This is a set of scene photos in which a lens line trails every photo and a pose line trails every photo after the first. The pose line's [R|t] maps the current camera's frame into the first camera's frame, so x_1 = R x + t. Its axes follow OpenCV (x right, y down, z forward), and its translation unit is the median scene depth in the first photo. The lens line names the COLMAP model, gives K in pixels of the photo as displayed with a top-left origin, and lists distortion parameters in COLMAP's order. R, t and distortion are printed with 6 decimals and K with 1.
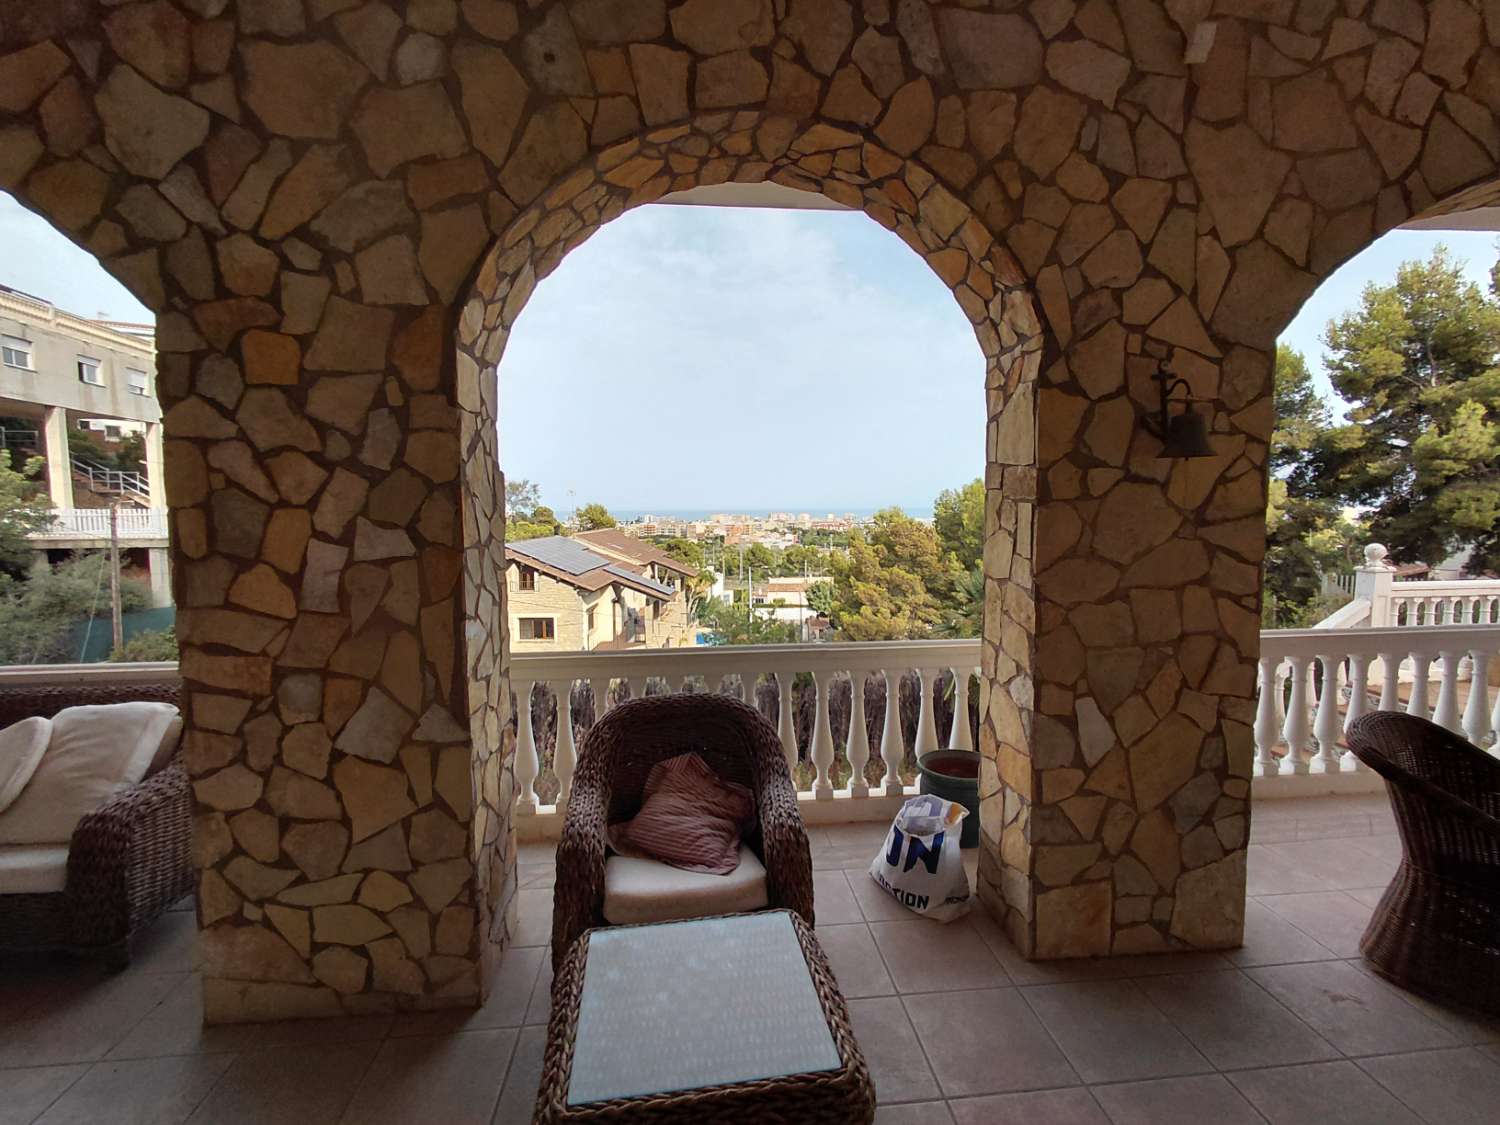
lens RADIAL K [[689.1, 0, 751.0], [0, 689.1, 563.2], [0, 0, 1]] dist [0.004068, 0.001538]
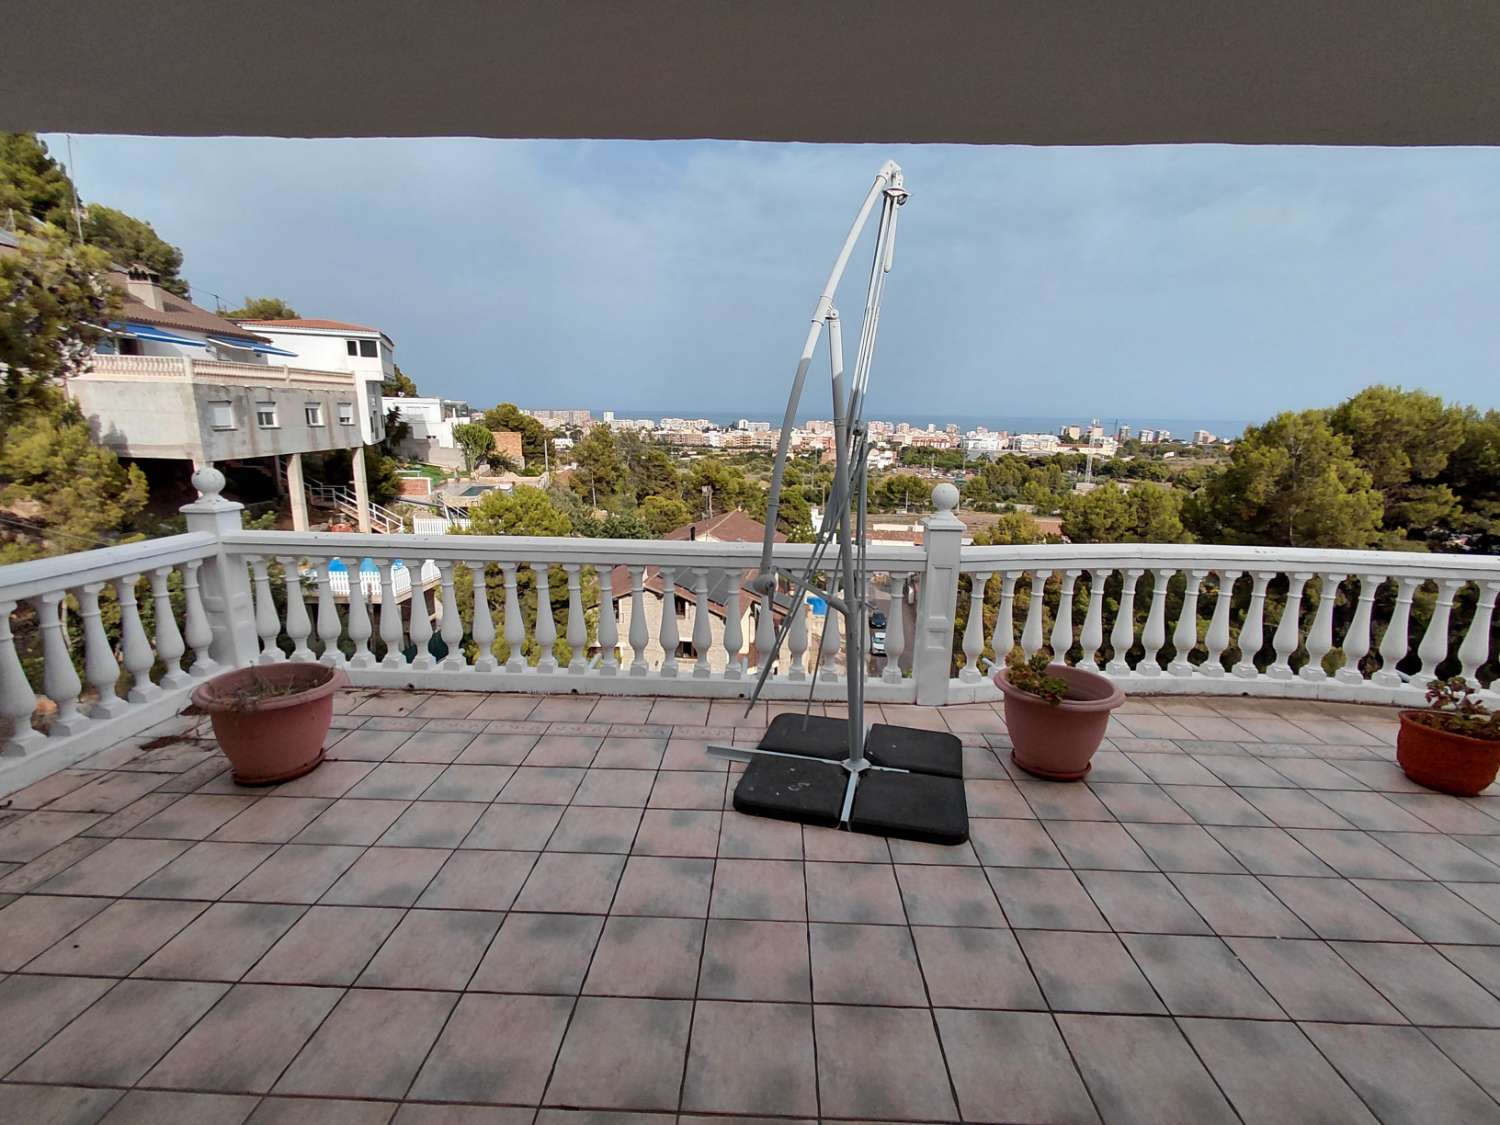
lens RADIAL K [[688.5, 0, 752.0], [0, 688.5, 568.6], [0, 0, 1]] dist [-0.001180, 0.004043]
pose [[0.990738, 0.051440, -0.125666, -0.082345], [-0.032992, 0.988925, 0.144705, -0.225411], [0.131718, -0.139219, 0.981462, -0.062940]]
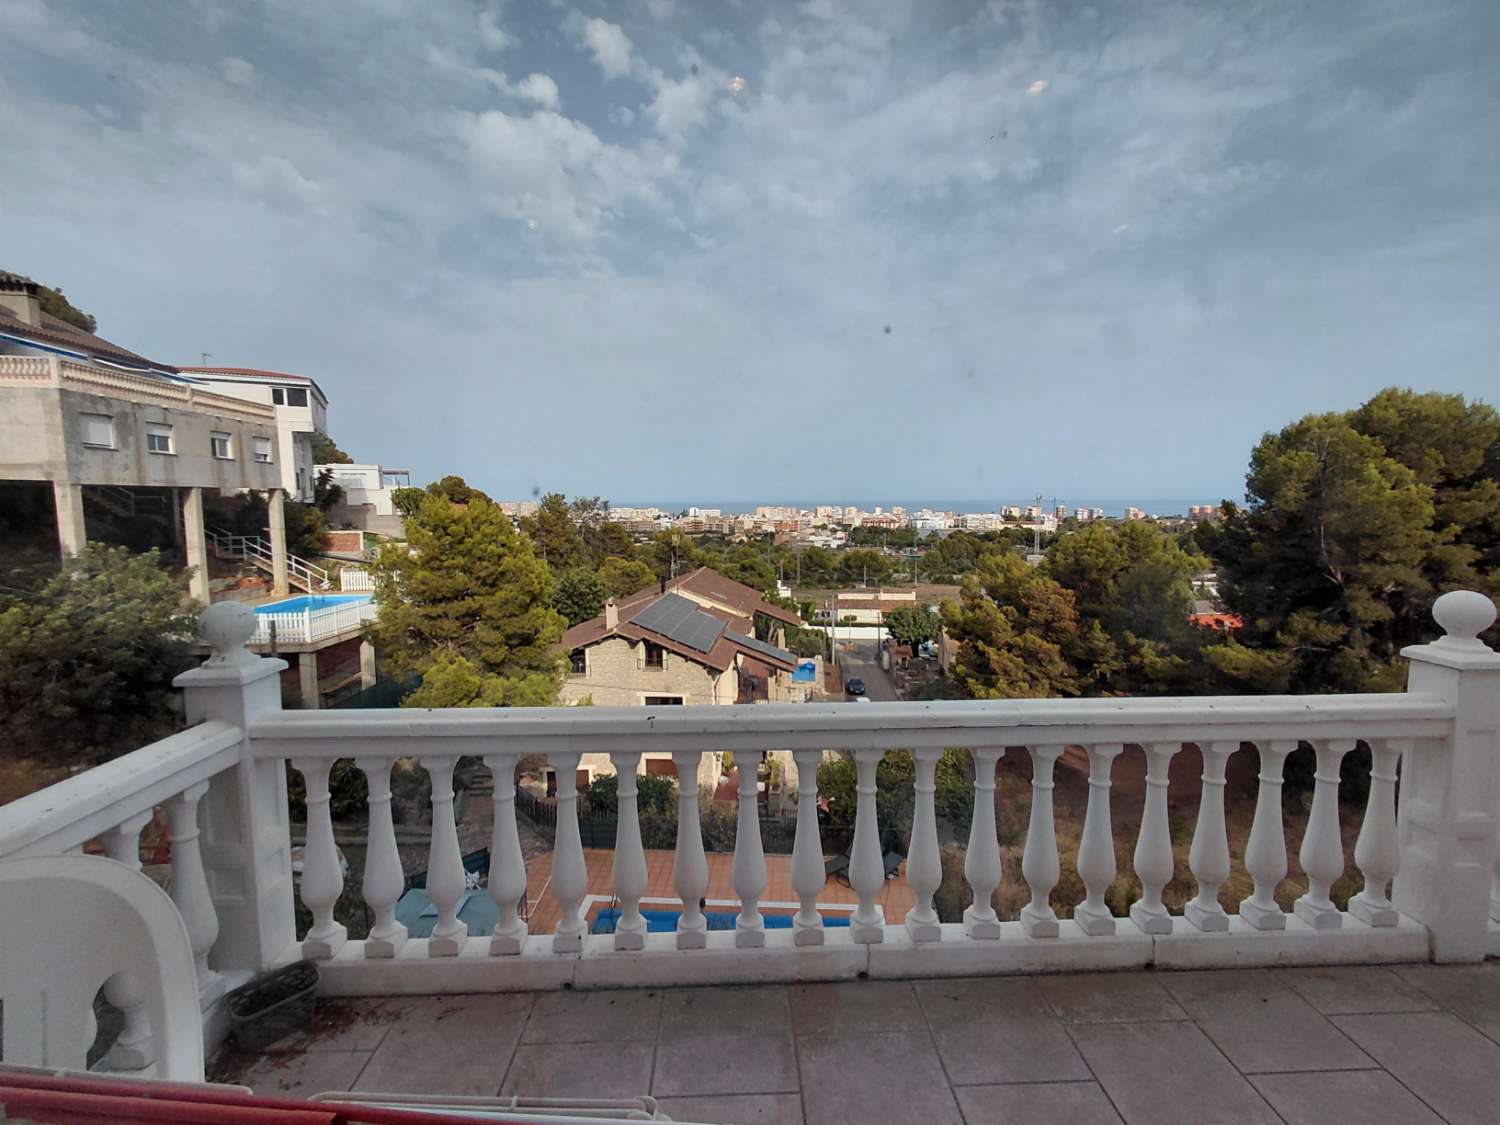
lens RADIAL K [[694.1, 0, 755.3], [0, 694.1, 569.1], [0, 0, 1]] dist [0.004530, 0.000899]
pose [[0.998329, 0.007284, -0.057318, -0.147711], [-0.006180, 0.999793, 0.019406, -0.132966], [0.057447, -0.019019, 0.998167, 0.056619]]
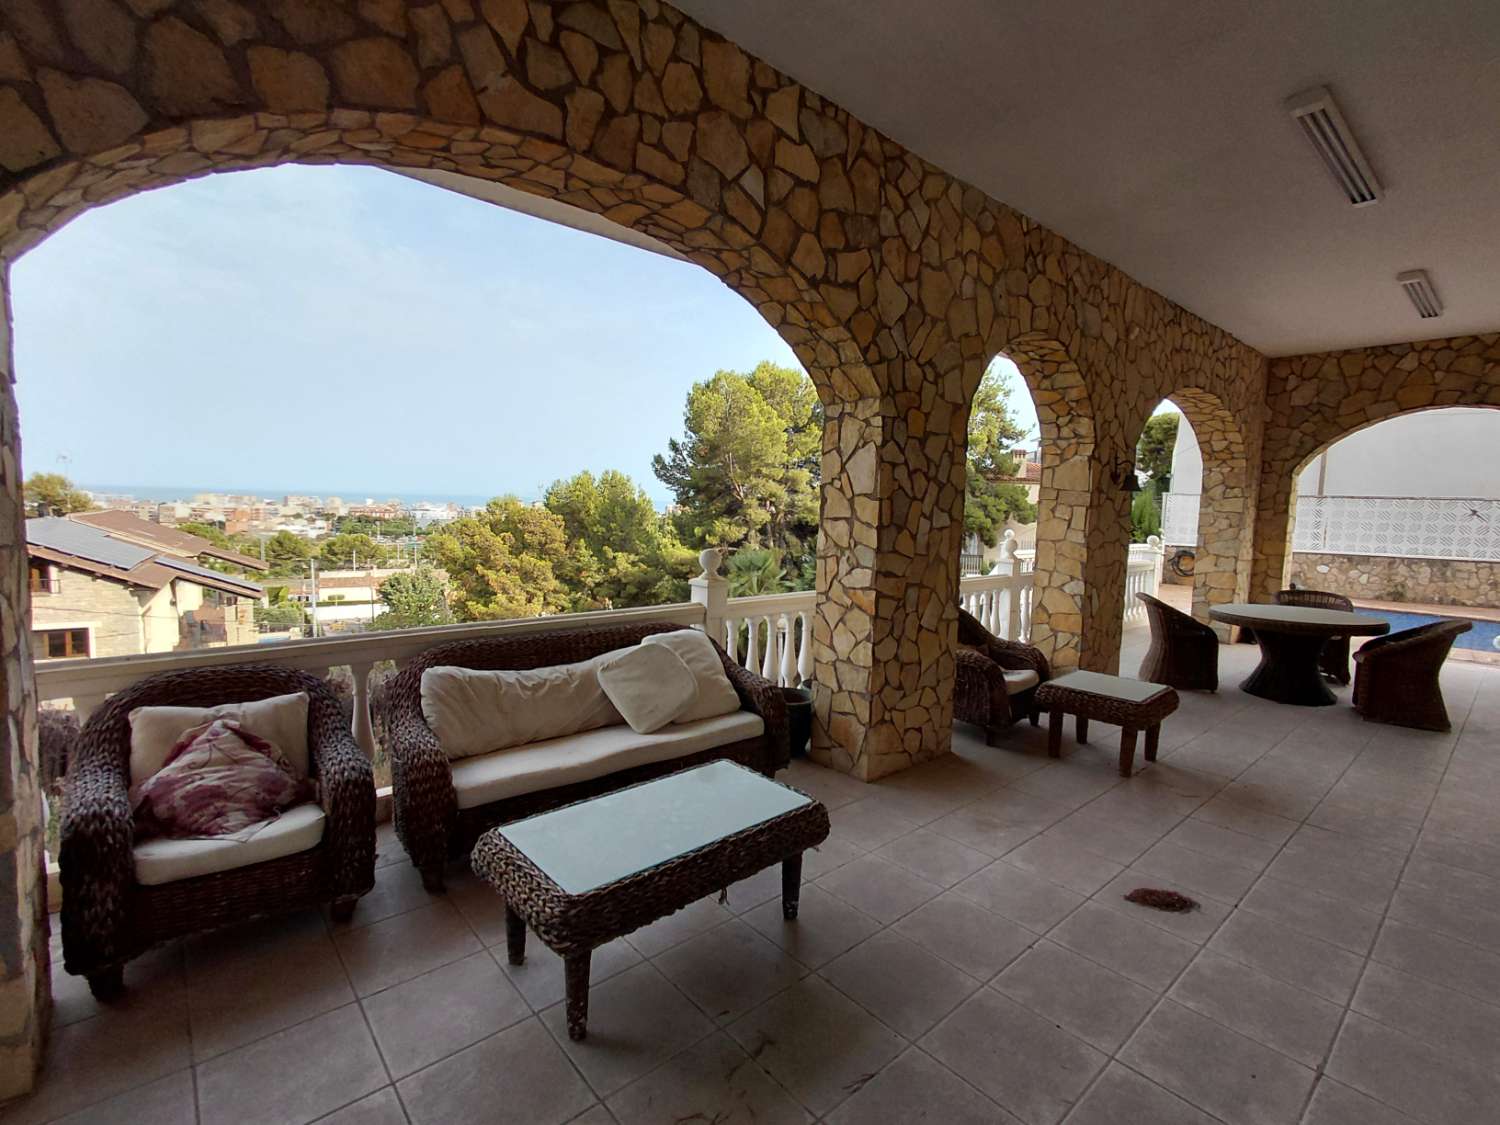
lens RADIAL K [[693.6, 0, 745.9], [0, 693.6, 561.4], [0, 0, 1]] dist [0.000187, -0.000390]
pose [[0.817542, -0.019152, 0.575551, -0.152270], [0.011925, 0.999796, 0.016330, 0.003754], [-0.575746, -0.006487, 0.817603, -0.022435]]
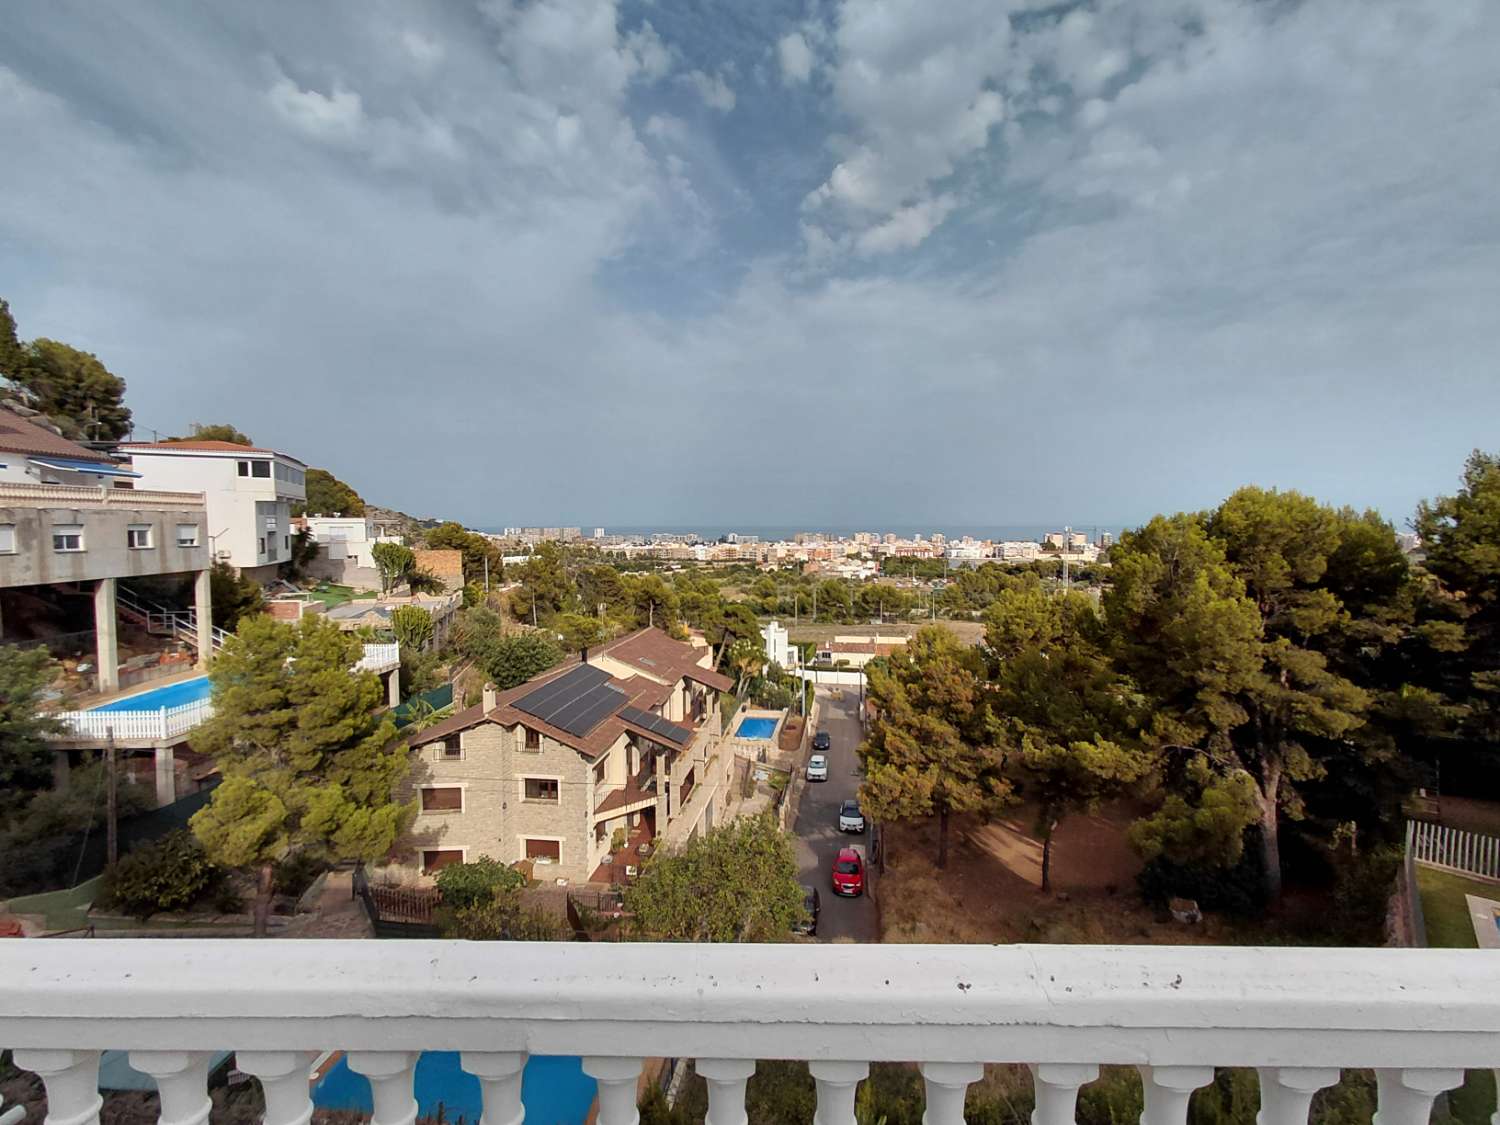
lens RADIAL K [[695.0, 0, 753.4], [0, 695.0, 563.5], [0, 0, 1]] dist [0.004255, 0.000537]
pose [[0.992957, 0.010594, -0.118000, 0.117334], [-0.013565, 0.999610, -0.024406, -0.234543], [0.117696, 0.025835, 0.992714, 0.048000]]
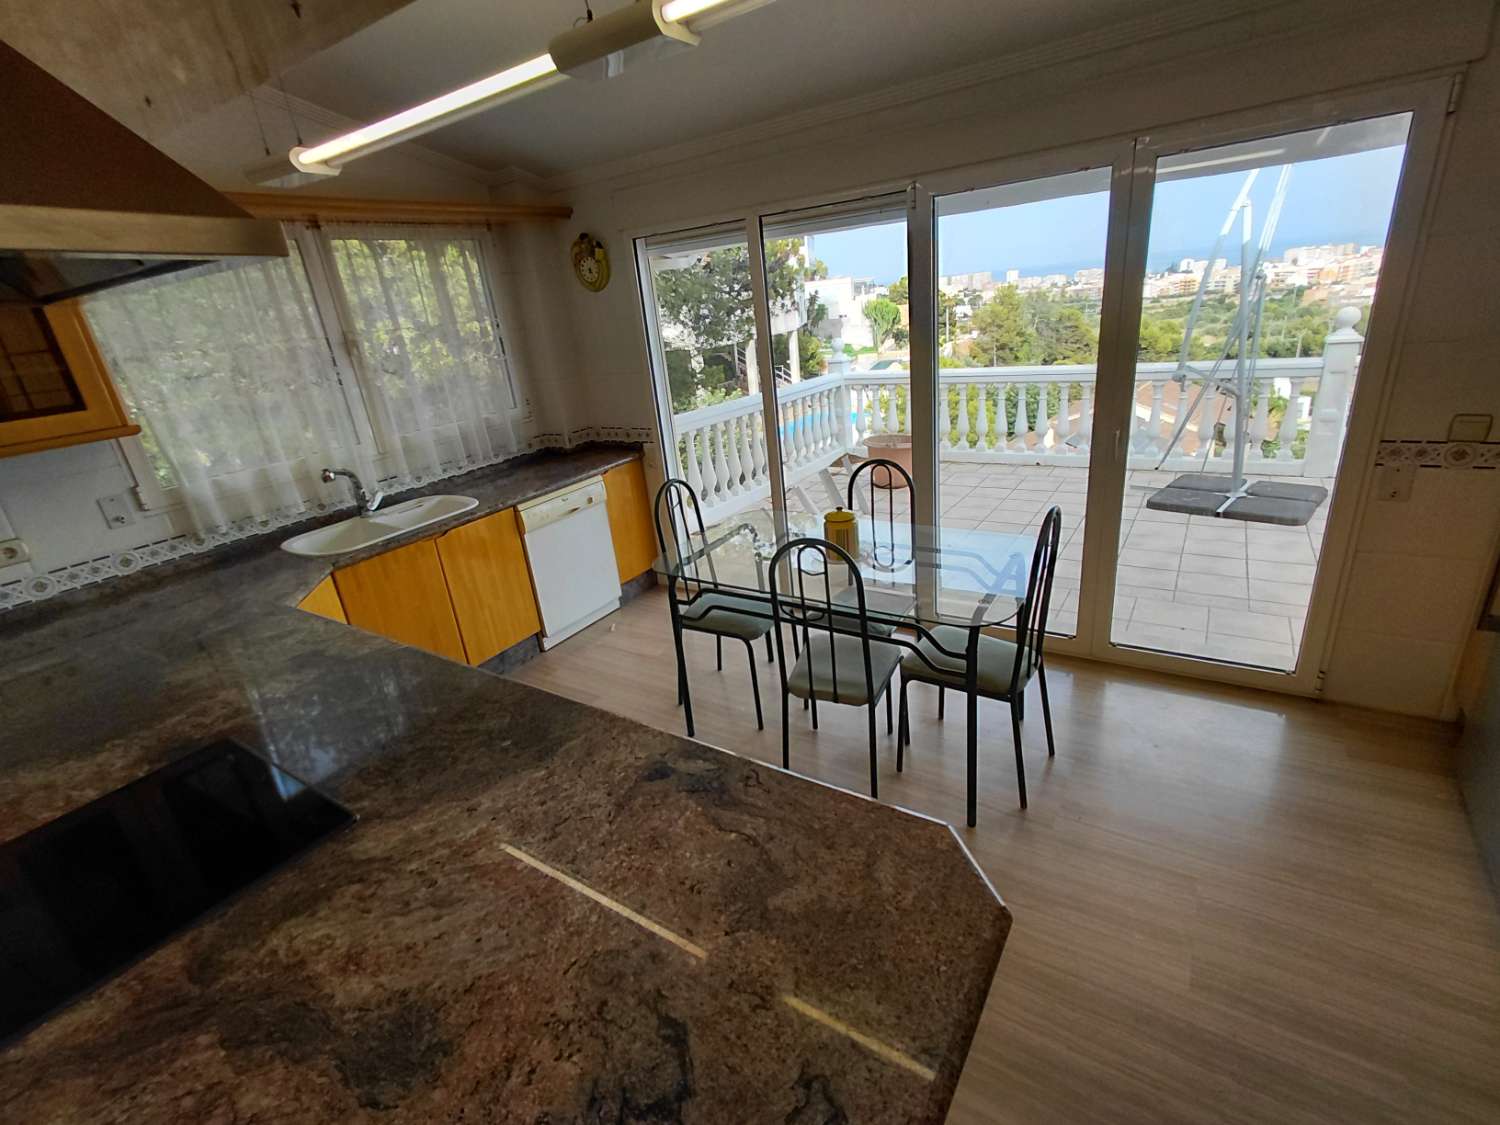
lens RADIAL K [[694.2, 0, 747.9], [0, 694.2, 554.6], [0, 0, 1]] dist [0.001496, 0.000348]
pose [[0.777445, 0.152347, -0.610221, -0.064334], [0.043669, 0.954804, 0.294012, -0.222164], [0.627433, -0.255226, 0.735654, -0.170349]]
